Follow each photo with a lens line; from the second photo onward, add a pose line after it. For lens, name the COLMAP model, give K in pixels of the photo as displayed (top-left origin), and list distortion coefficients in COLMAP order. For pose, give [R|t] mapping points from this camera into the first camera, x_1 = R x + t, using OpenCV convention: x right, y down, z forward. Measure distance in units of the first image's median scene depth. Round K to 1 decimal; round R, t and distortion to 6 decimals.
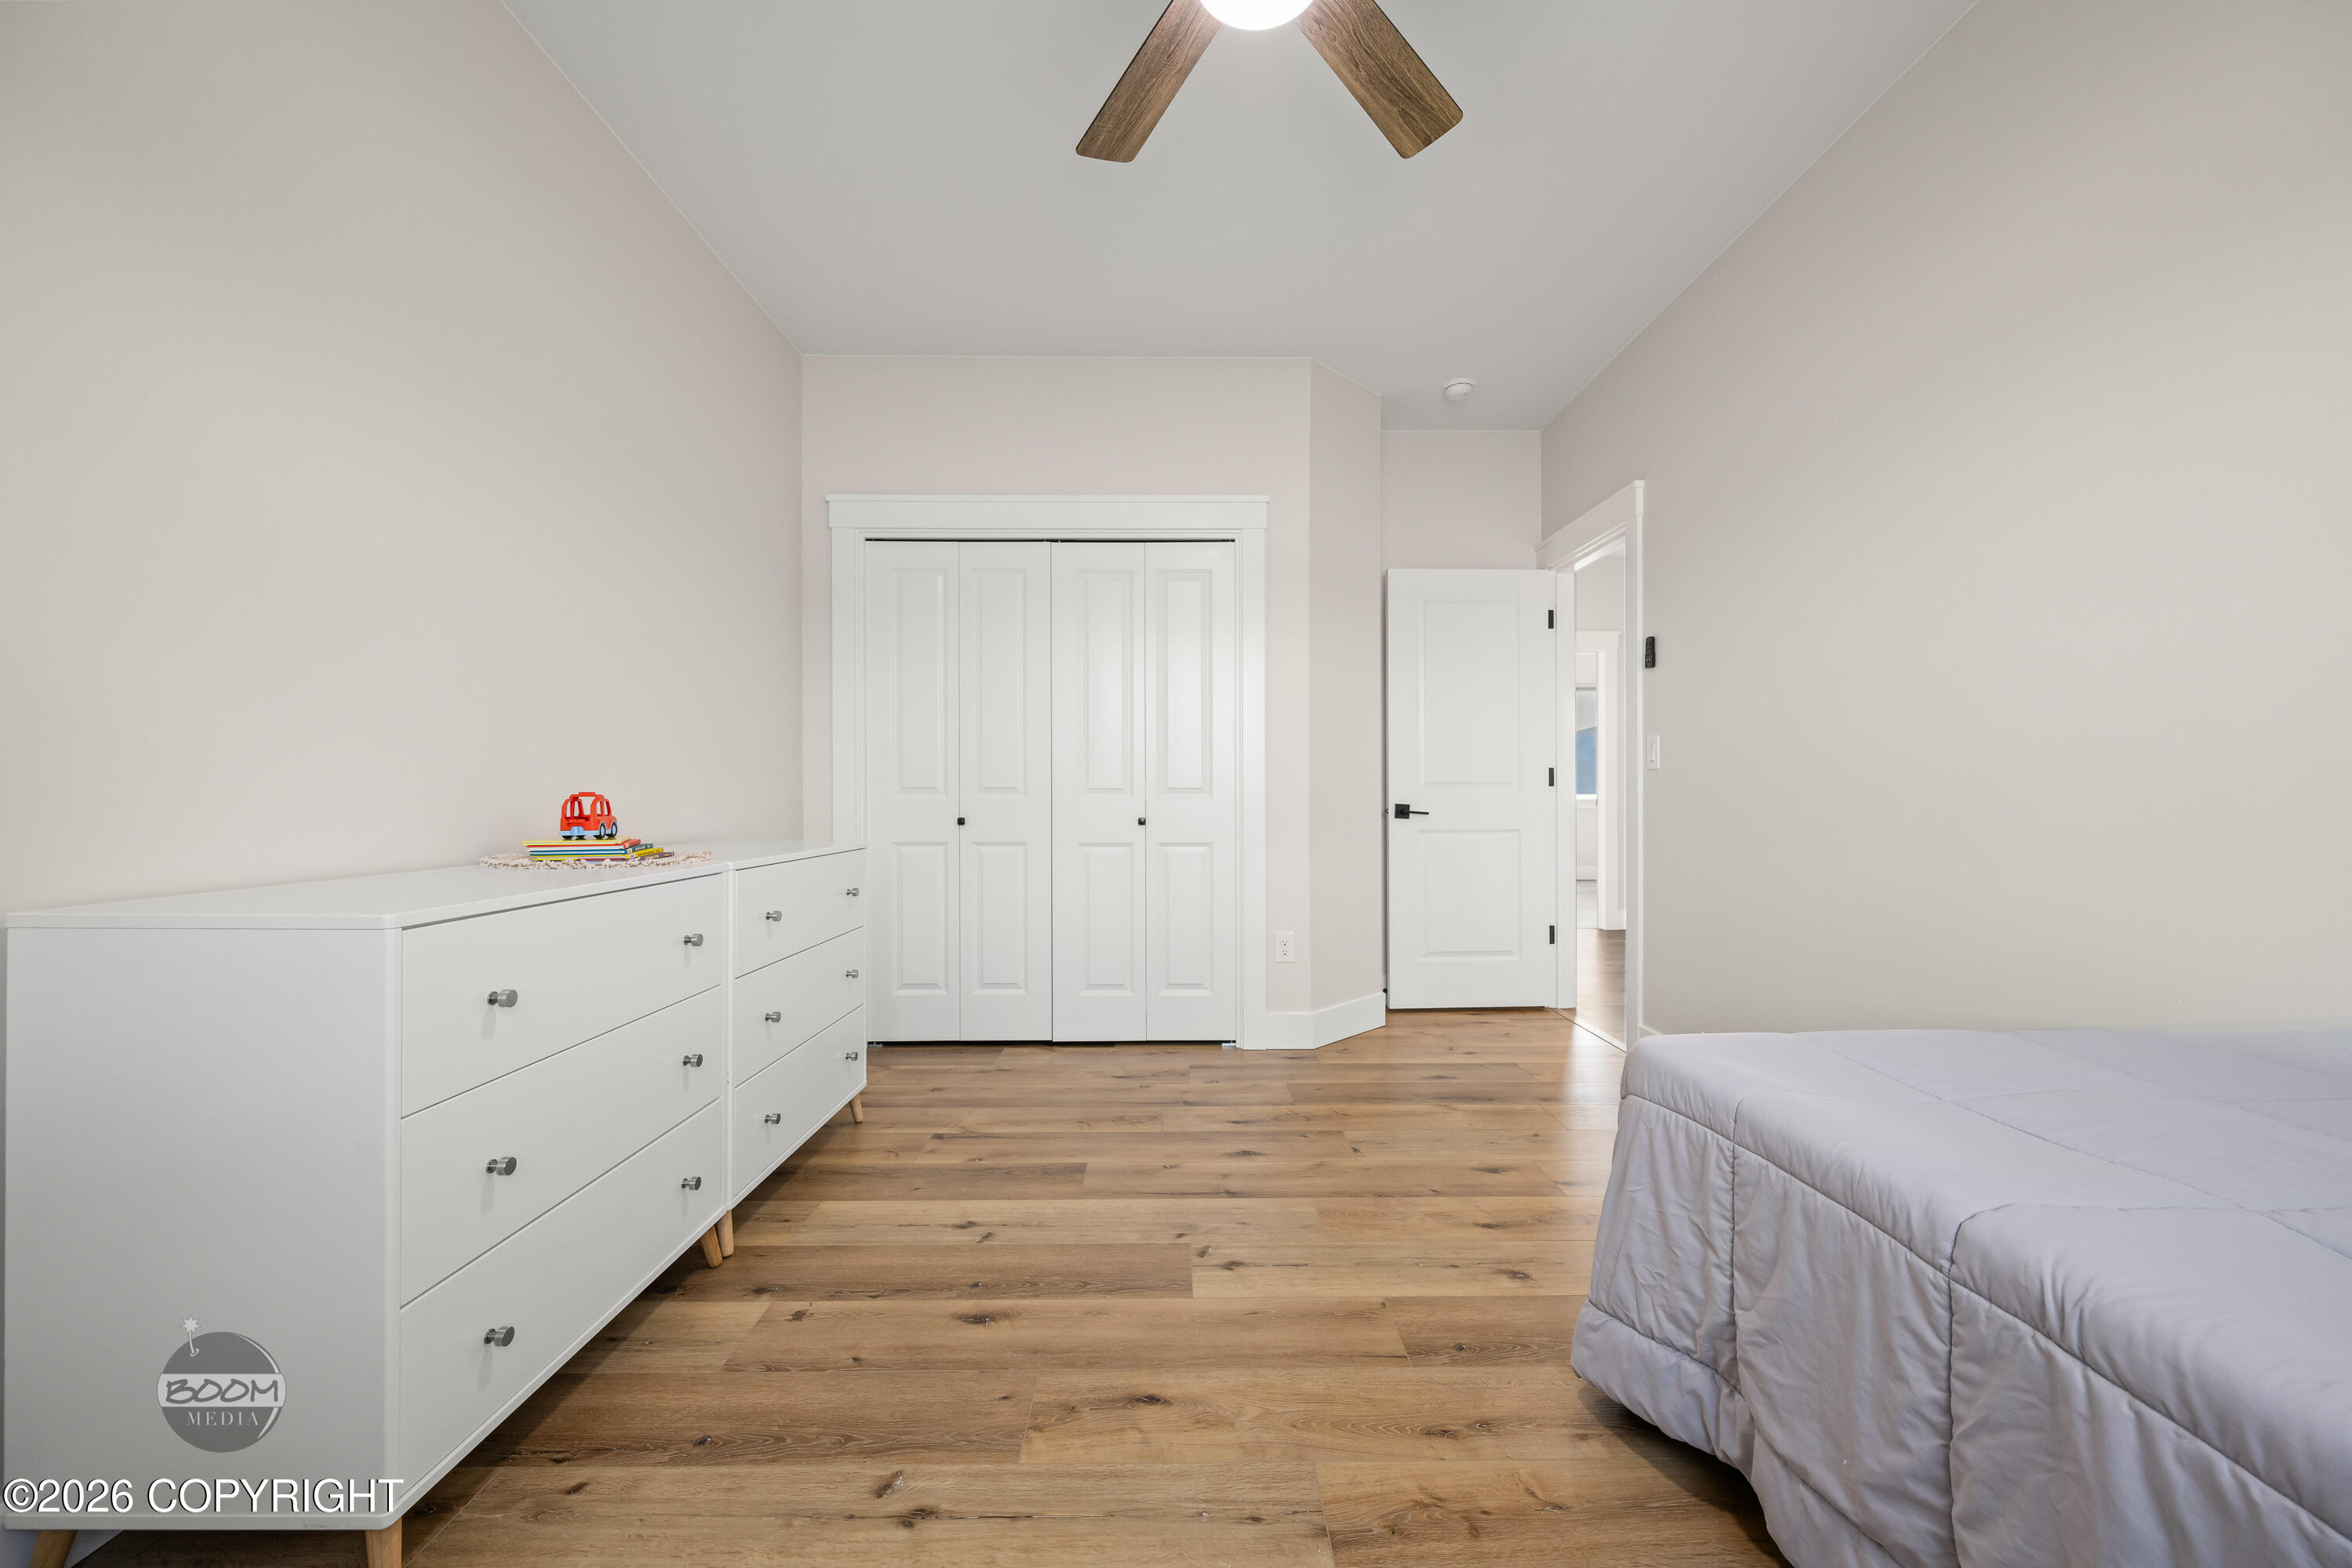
lens RADIAL K [[923.1, 0, 1178.2], [0, 923.1, 793.8], [0, 0, 1]] dist [0.011155, 0.000134]
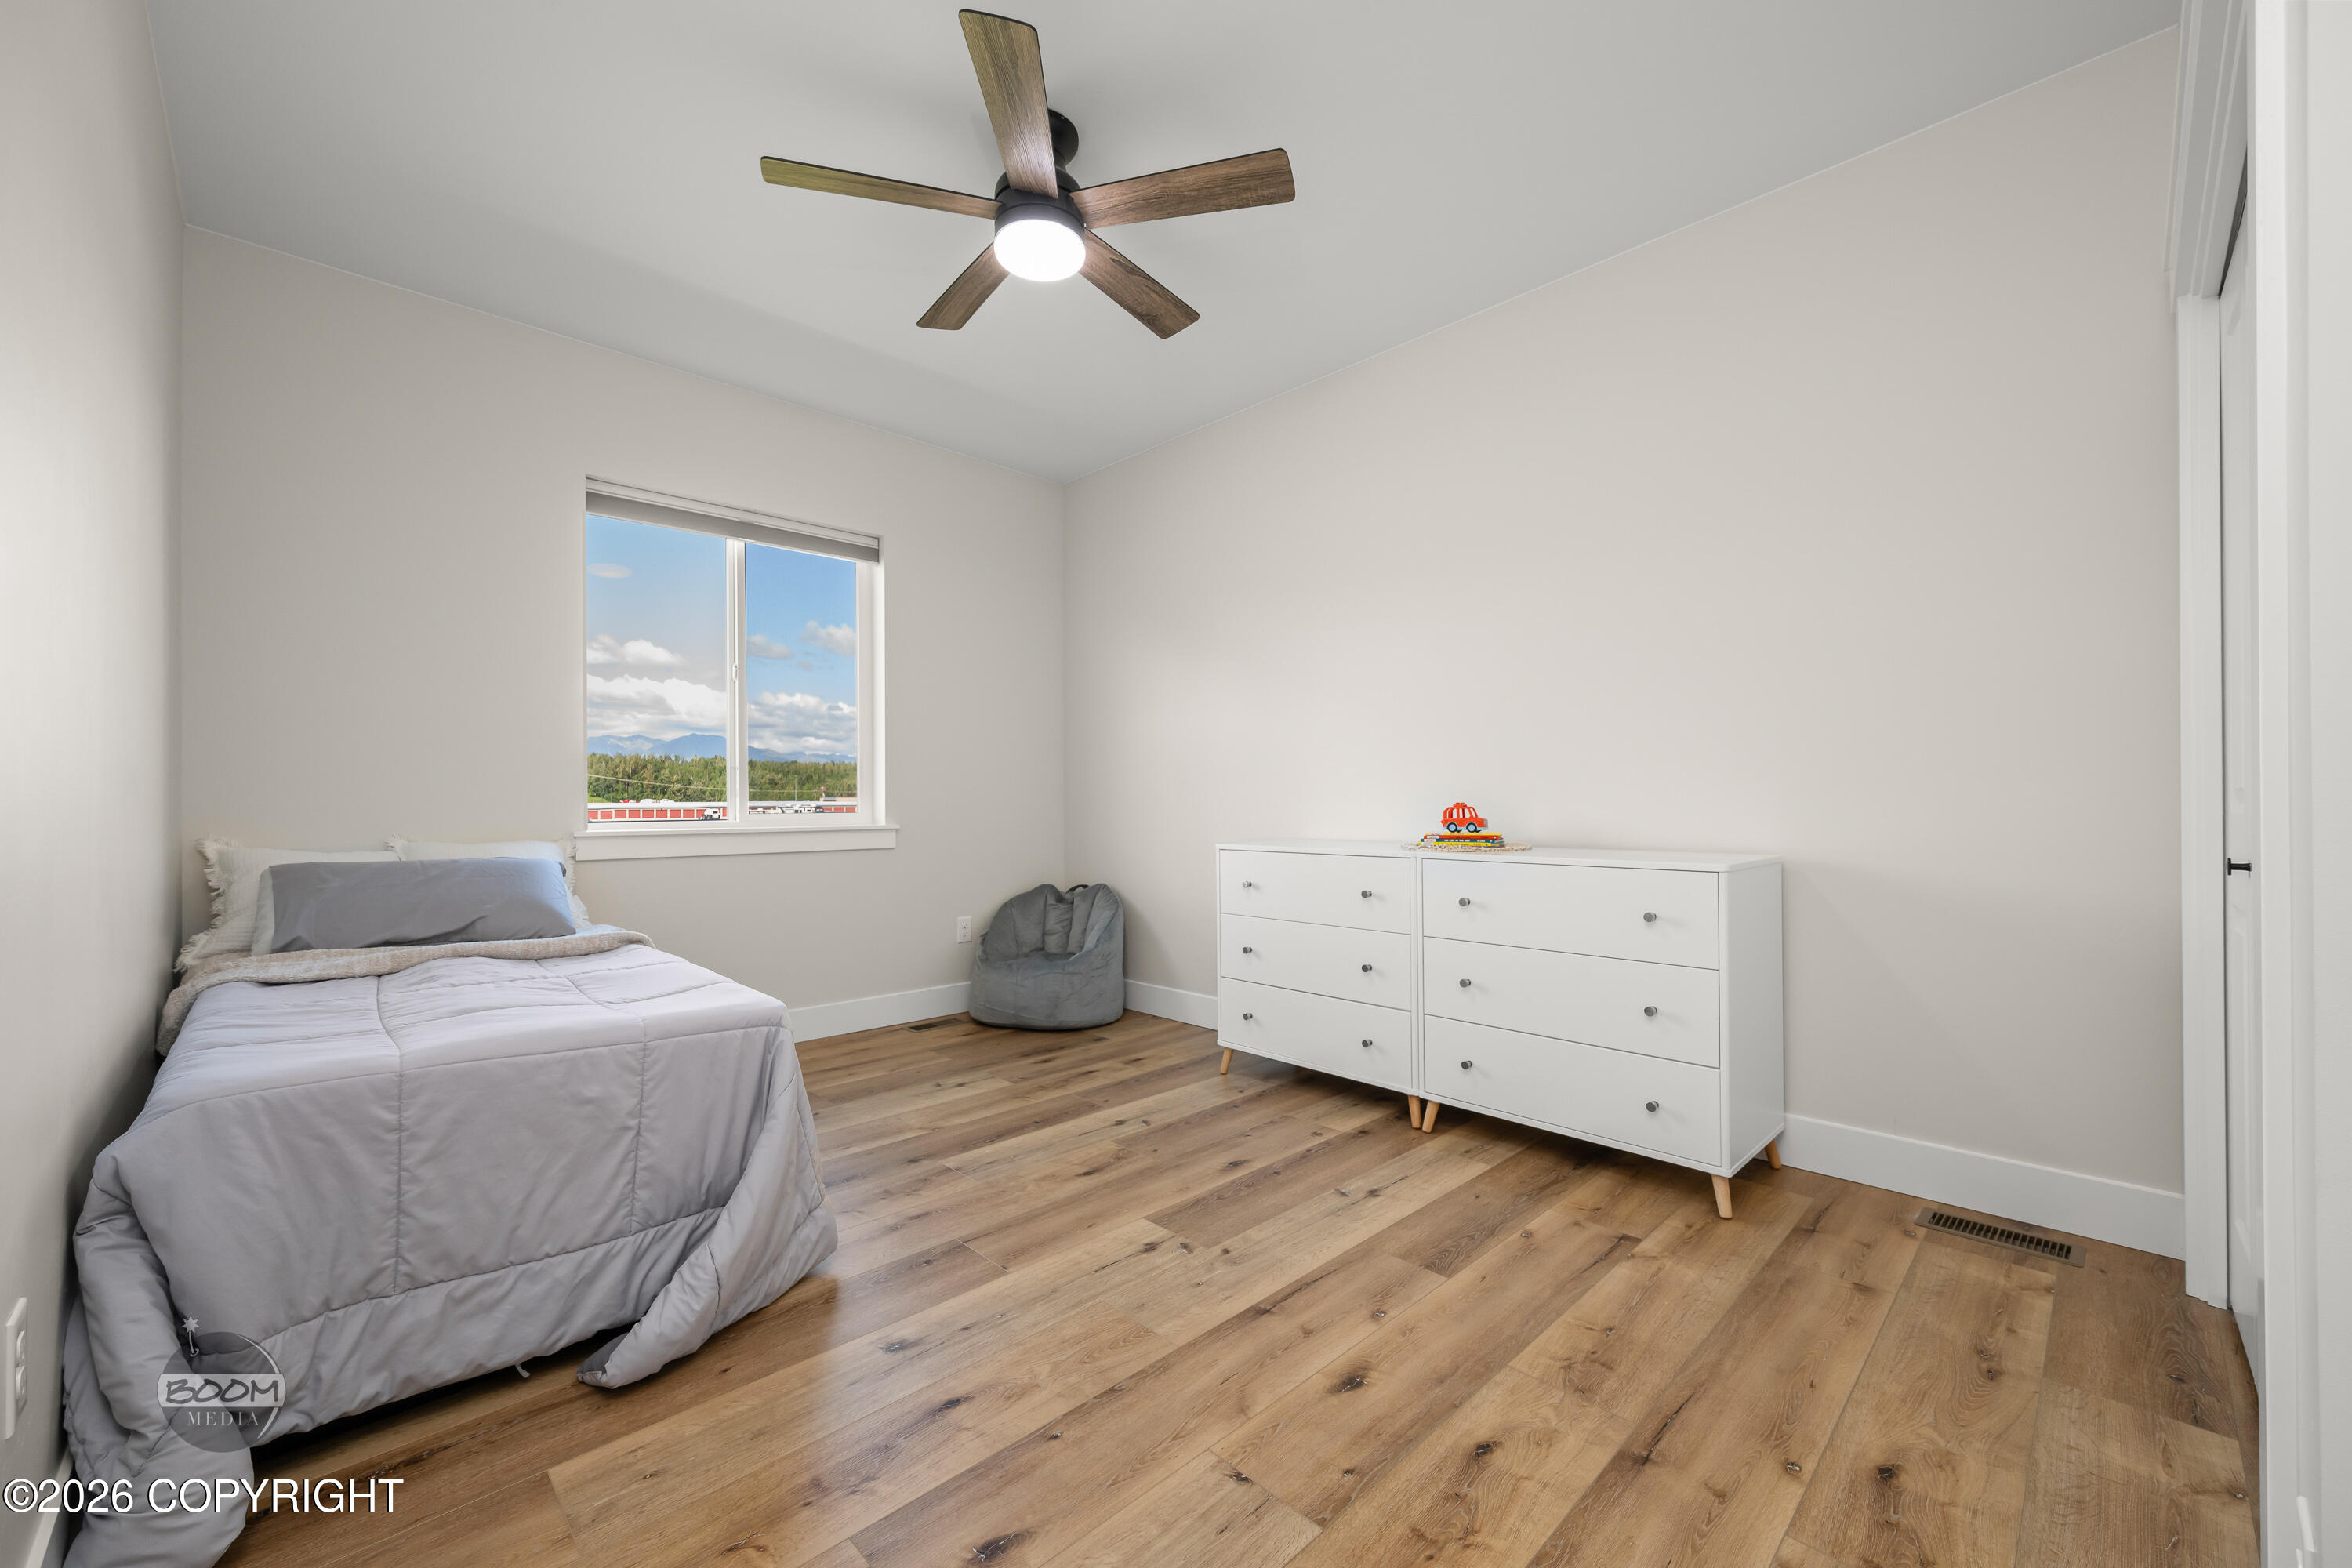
lens RADIAL K [[923.1, 0, 1181.6], [0, 923.1, 798.1], [0, 0, 1]] dist [0.011155, 0.000134]
pose [[-0.721957, -0.000882, -0.691938, 0.707478], [0.005324, 0.999963, -0.006829, -0.000837], [0.691918, -0.008614, -0.721925, 1.651868]]
